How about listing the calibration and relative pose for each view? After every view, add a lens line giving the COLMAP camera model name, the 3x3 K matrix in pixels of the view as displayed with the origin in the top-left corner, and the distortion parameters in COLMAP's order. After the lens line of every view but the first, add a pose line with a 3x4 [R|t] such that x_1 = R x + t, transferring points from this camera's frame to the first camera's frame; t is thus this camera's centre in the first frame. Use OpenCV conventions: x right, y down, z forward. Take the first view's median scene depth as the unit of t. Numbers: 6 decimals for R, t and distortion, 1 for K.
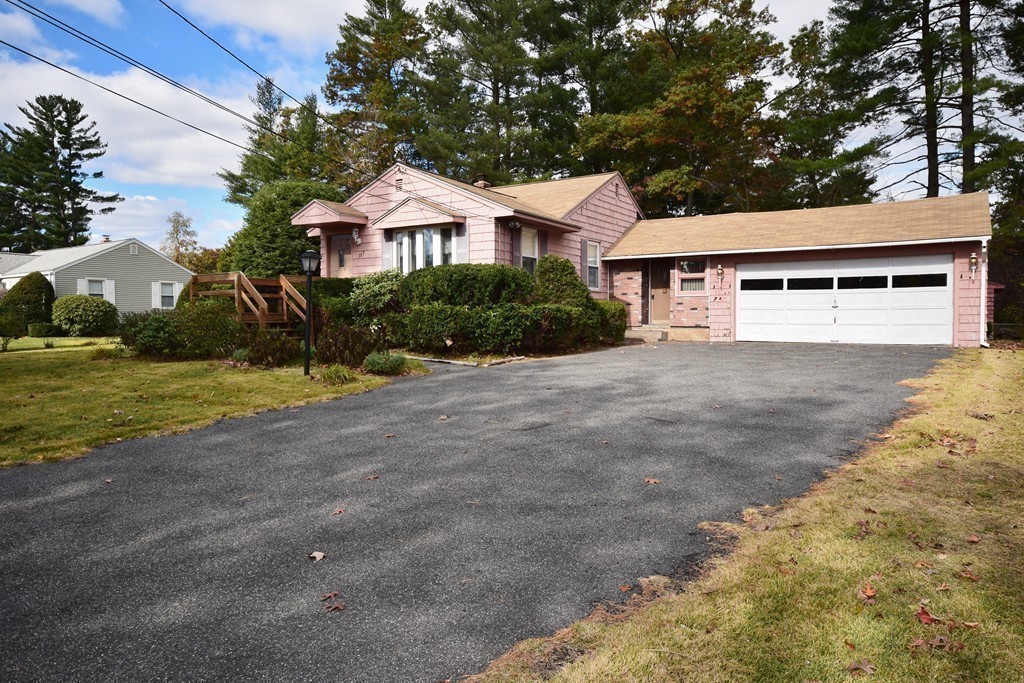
lens RADIAL K [[704.2, 0, 508.9], [0, 704.2, 343.8], [0, 0, 1]] dist [0.007888, 0.004120]
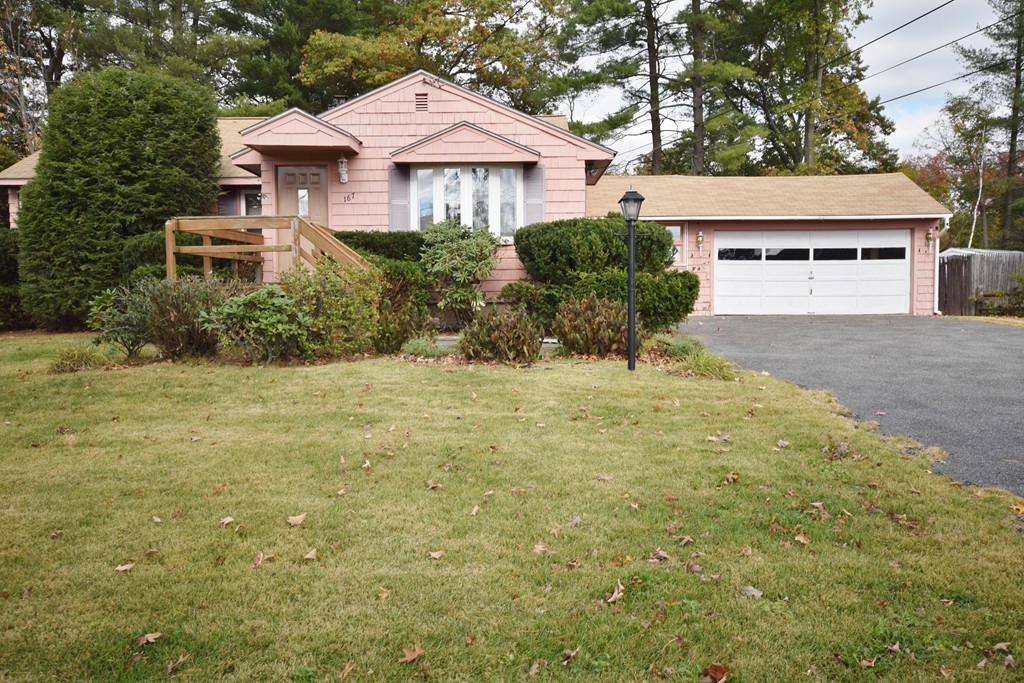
lens RADIAL K [[841.1, 0, 515.3], [0, 841.1, 342.0], [0, 0, 1]] dist [0.005953, 0.017052]
pose [[0.829783, -0.037668, 0.556814, -0.566191], [0.026981, 0.999261, 0.027391, -0.006366], [-0.557434, -0.007705, 0.830186, 0.252715]]
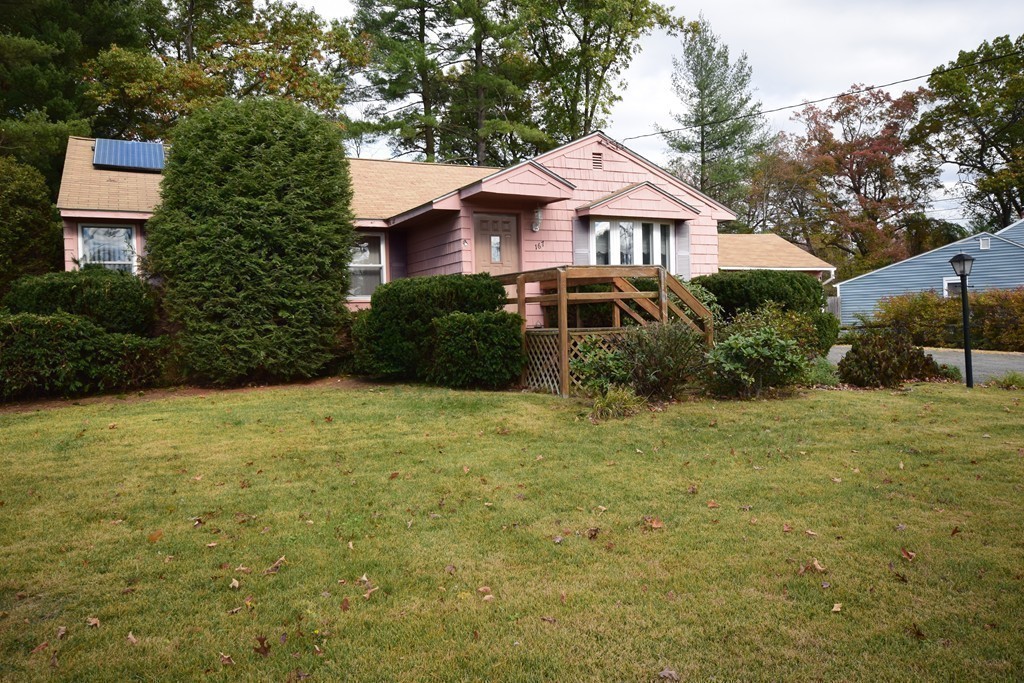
lens RADIAL K [[841.1, 0, 511.3], [0, 841.1, 337.2], [0, 0, 1]] dist [0.005953, 0.017052]
pose [[0.480335, -0.023808, 0.876762, -1.034686], [0.058571, 0.998271, -0.004981, -0.034261], [-0.875127, 0.053746, 0.480899, 0.665117]]
